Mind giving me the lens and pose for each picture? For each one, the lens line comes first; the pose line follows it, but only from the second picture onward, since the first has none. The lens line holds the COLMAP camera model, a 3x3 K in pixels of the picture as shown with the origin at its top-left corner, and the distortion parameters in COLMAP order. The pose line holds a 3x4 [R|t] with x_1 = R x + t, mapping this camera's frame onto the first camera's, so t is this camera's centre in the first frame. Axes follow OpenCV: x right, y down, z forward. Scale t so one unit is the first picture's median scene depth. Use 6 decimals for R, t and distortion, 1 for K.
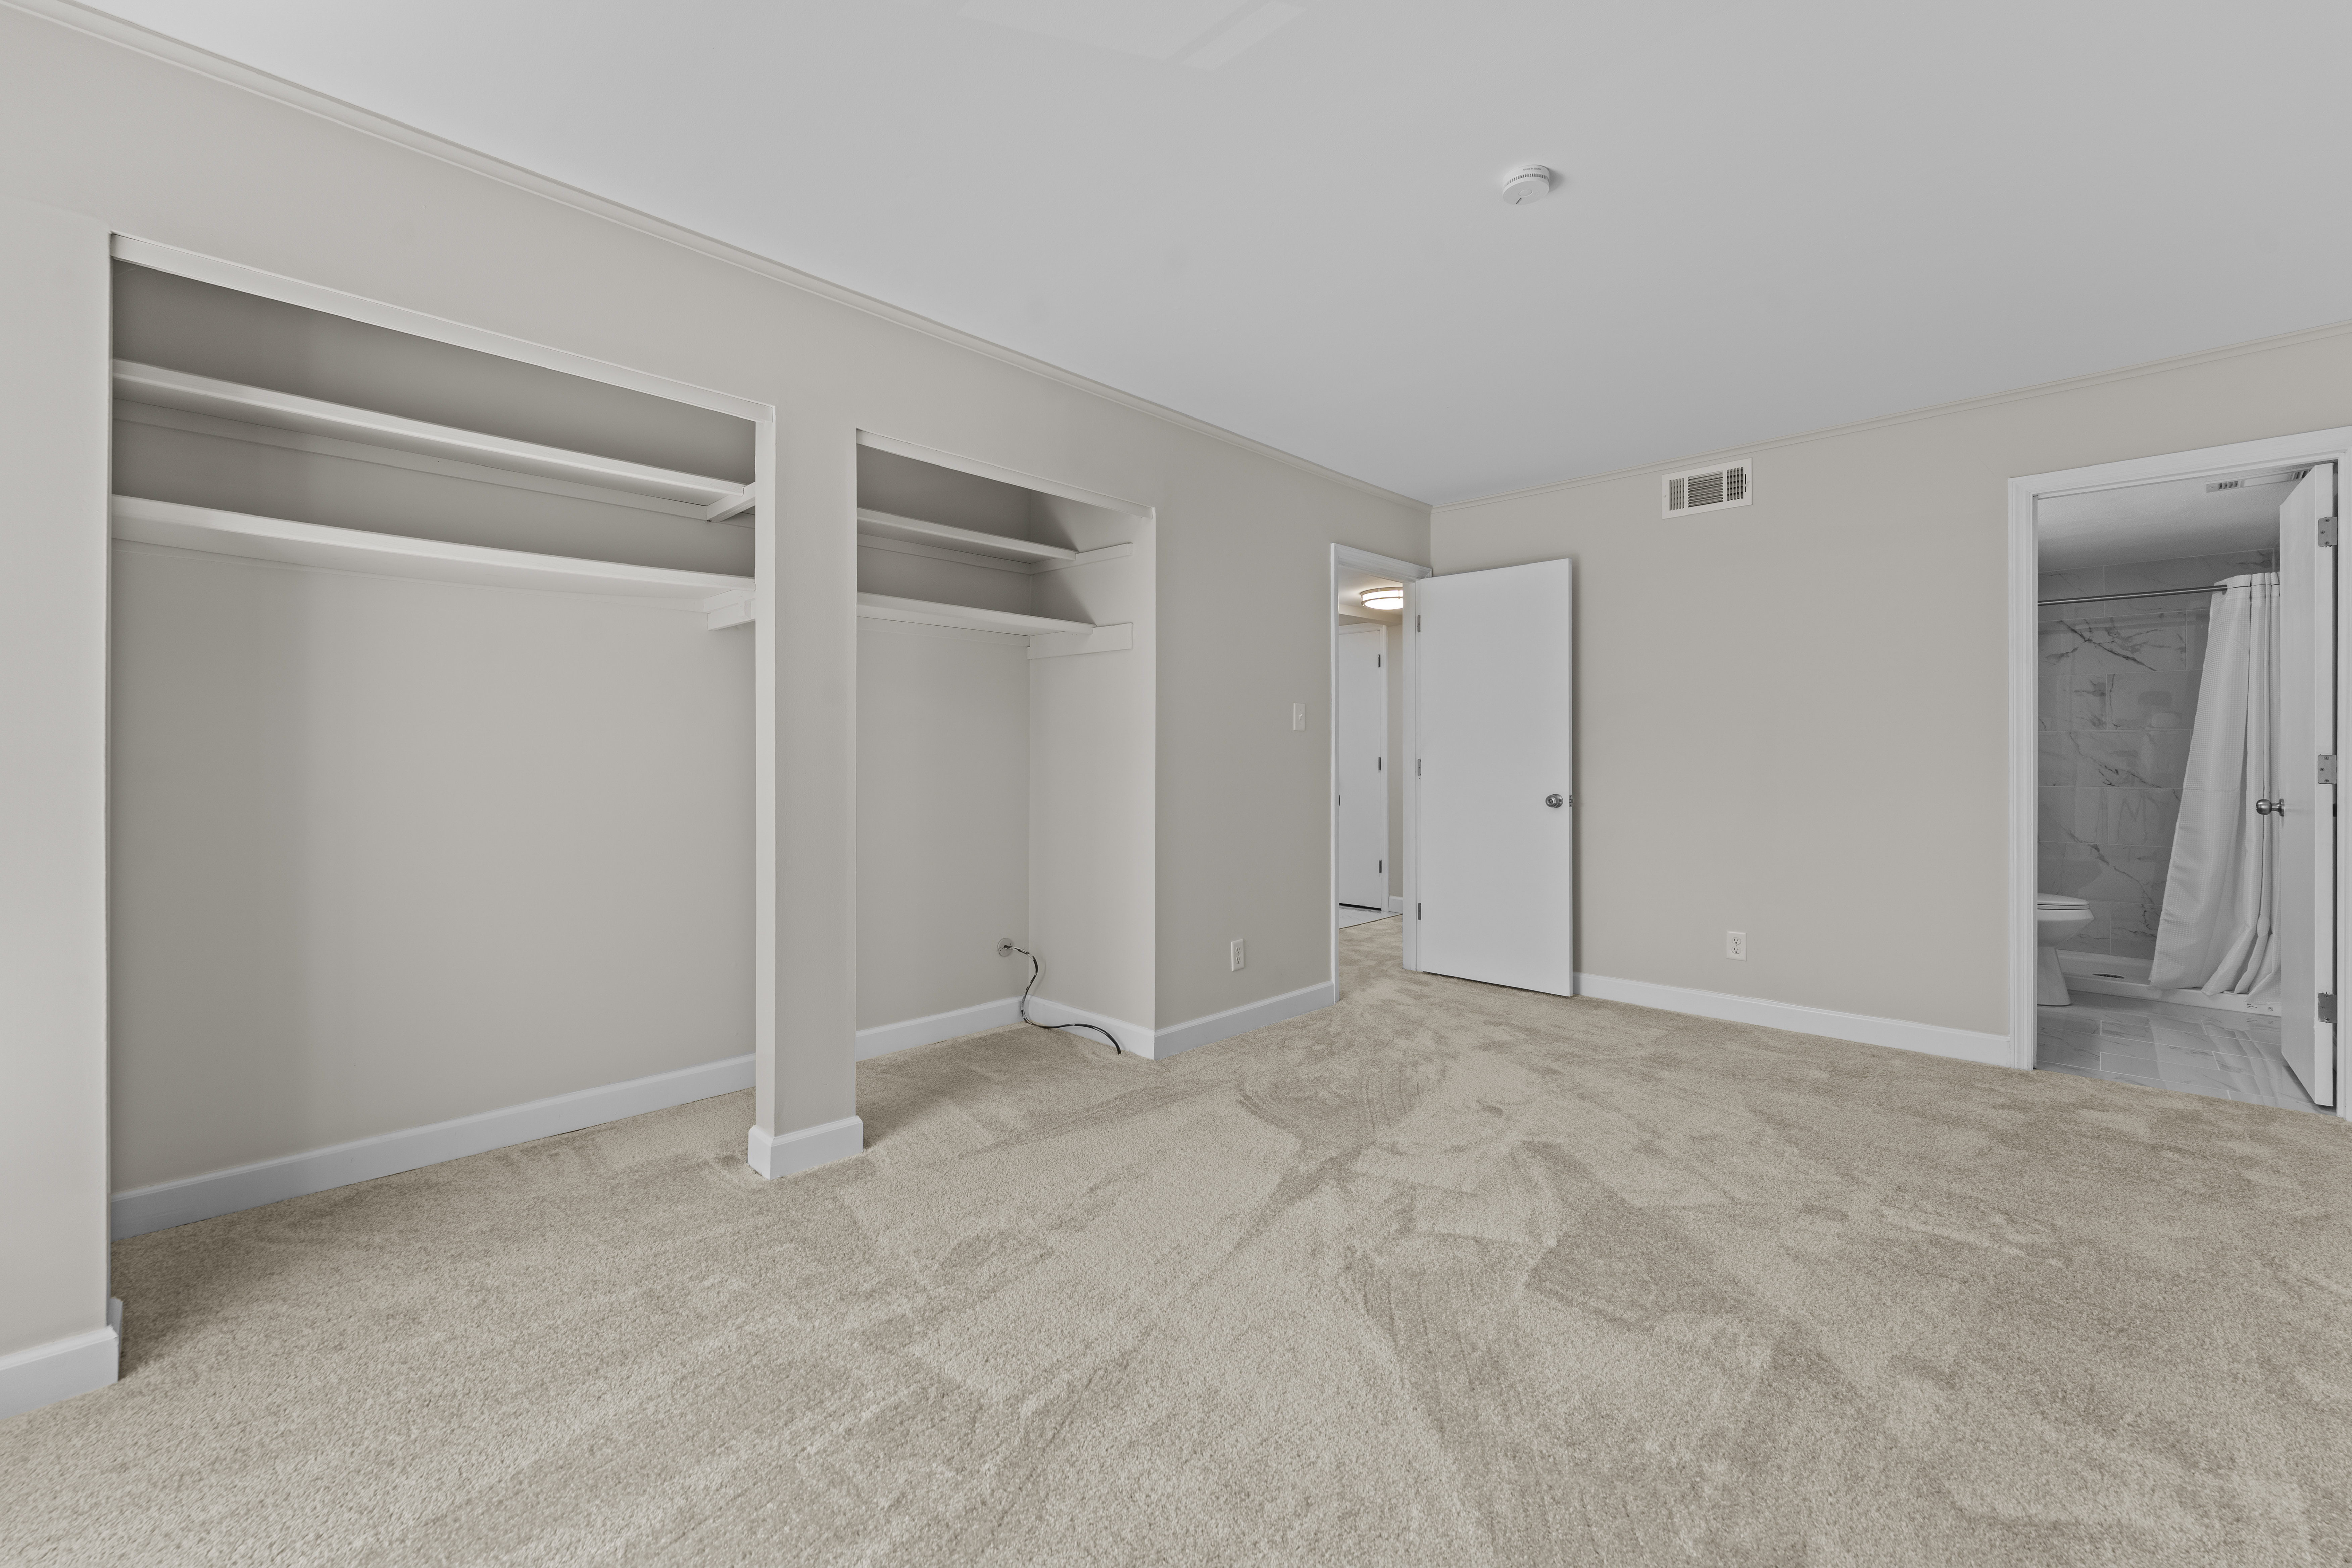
lens RADIAL K [[960.1, 0, 1180.5], [0, 960.1, 773.1], [0, 0, 1]] dist [0.003754, -0.000910]
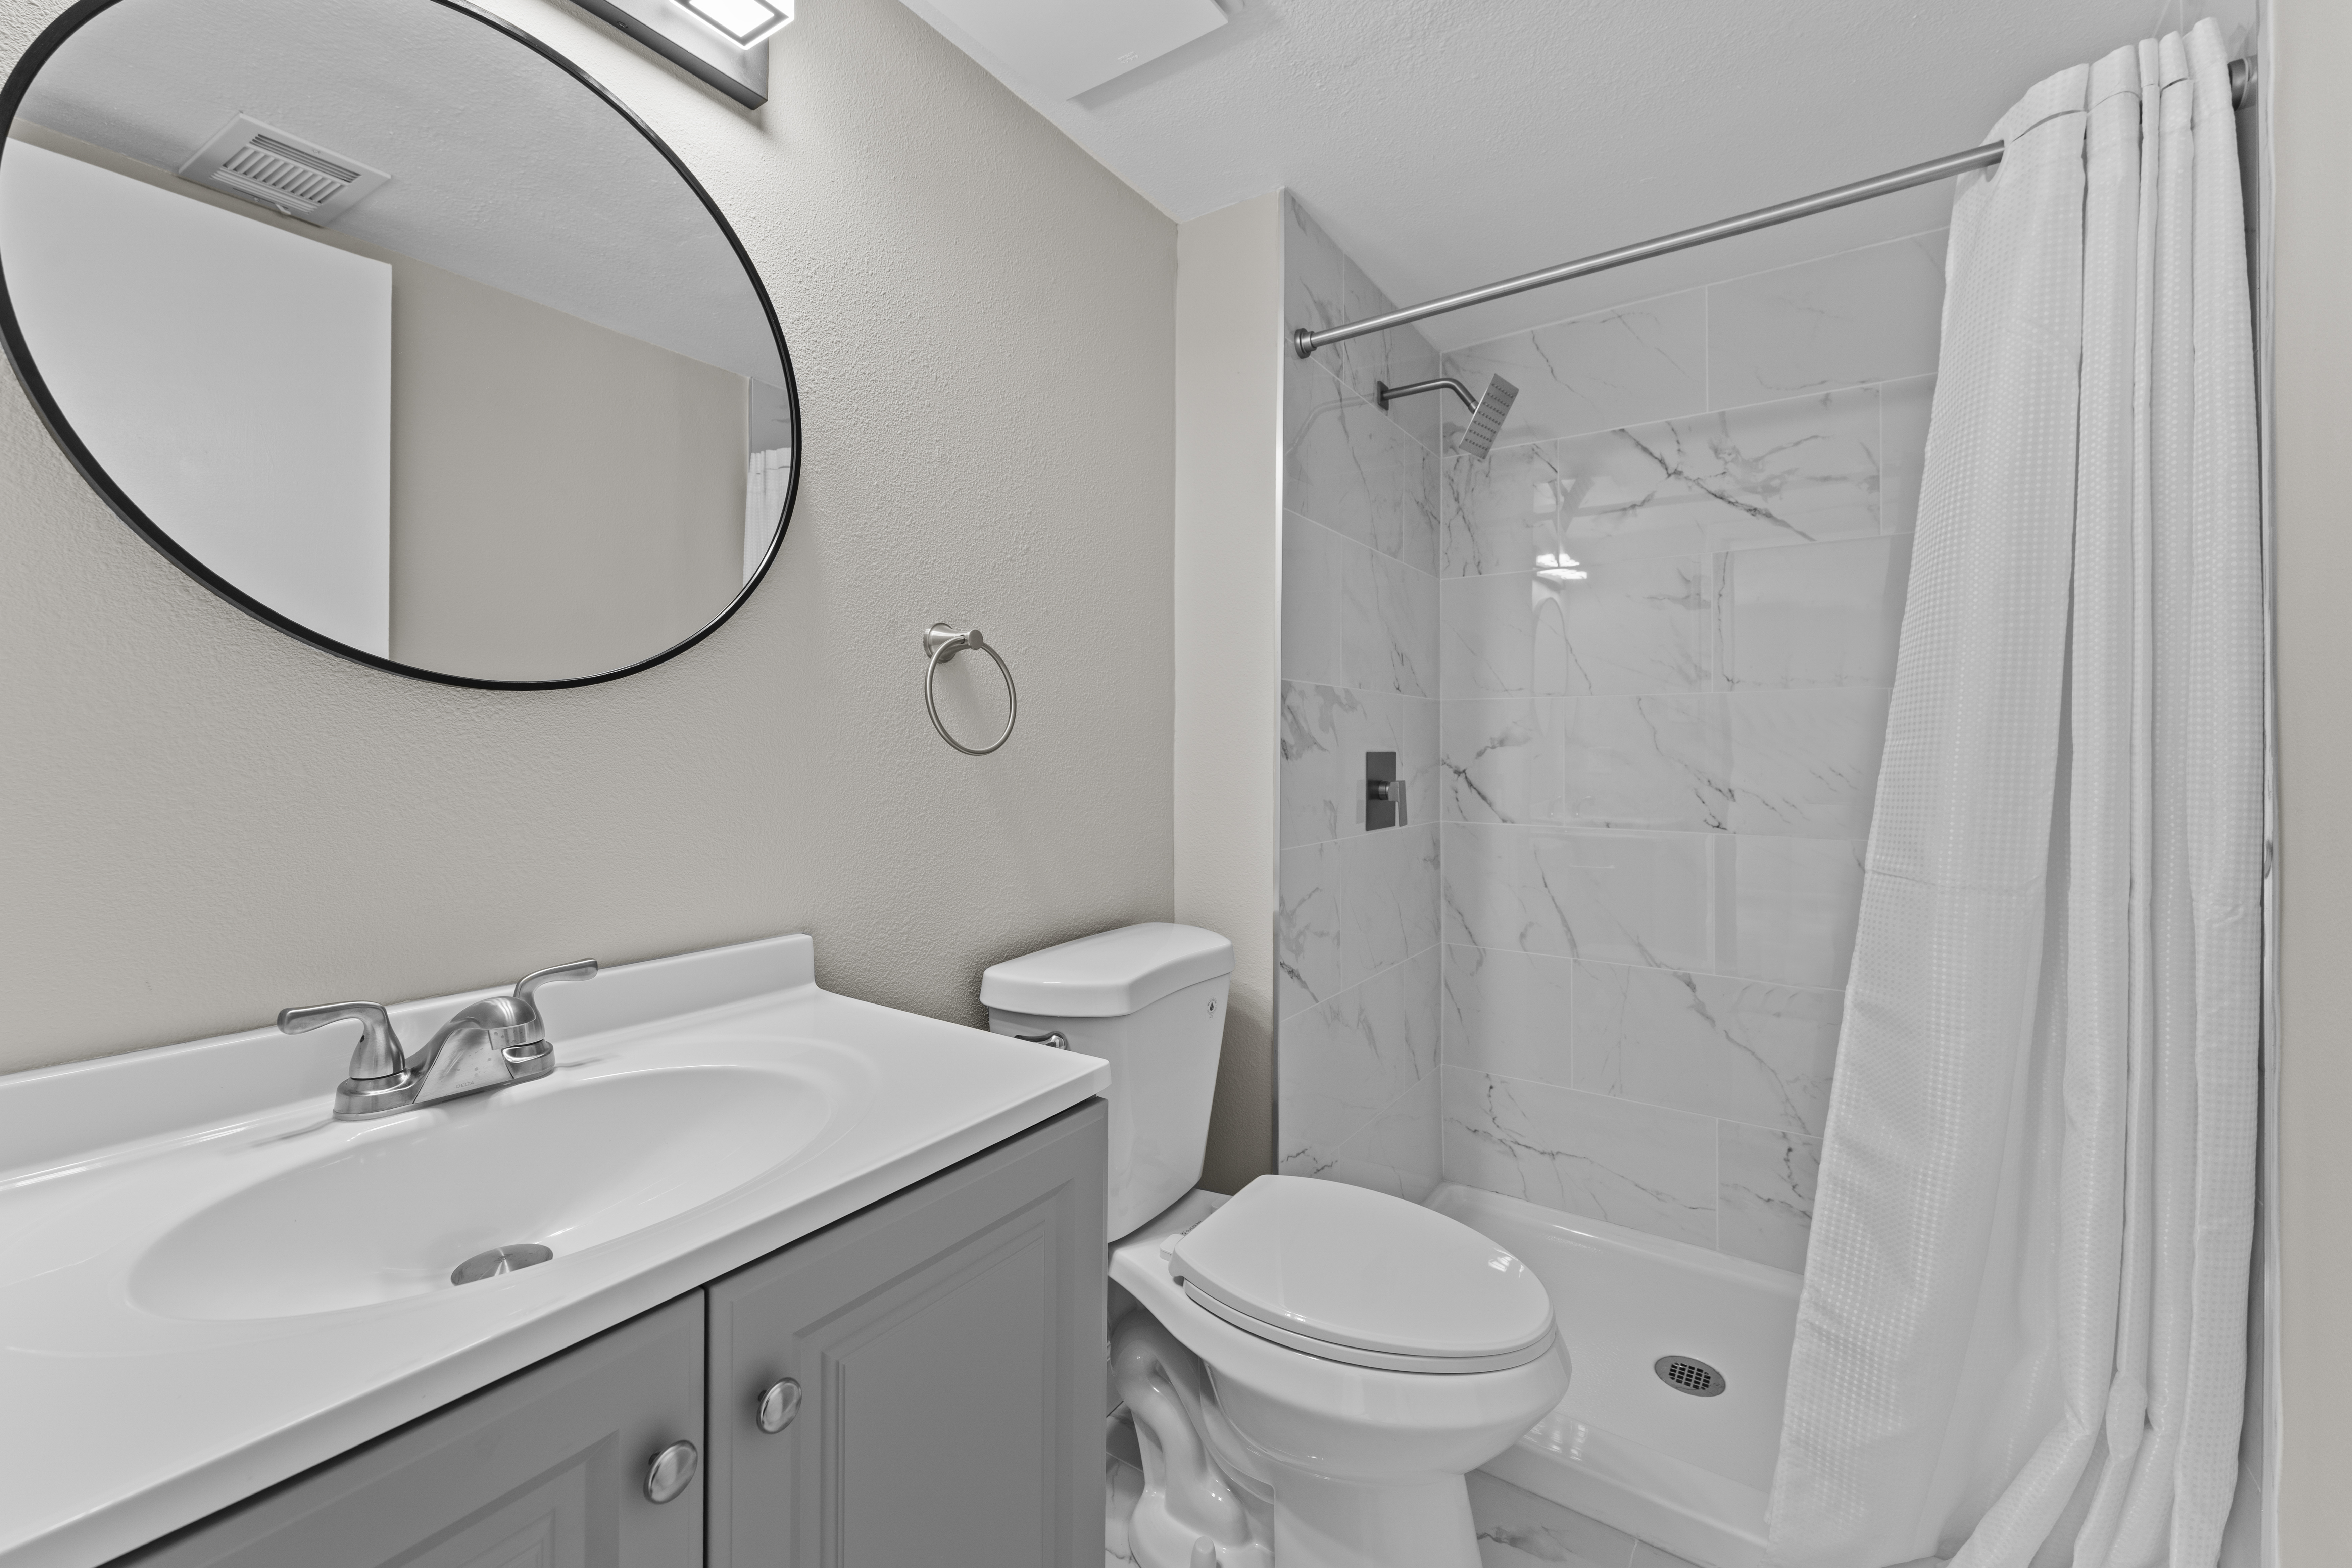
lens RADIAL K [[960.1, 0, 1170.4], [0, 960.1, 774.4], [0, 0, 1]] dist [0.003754, -0.000910]
pose [[0.987013, 0.001355, 0.160633, 0.790971], [-0.001671, 0.999997, 0.001835, -0.012730], [-0.160630, -0.002080, 0.987012, 0.750444]]
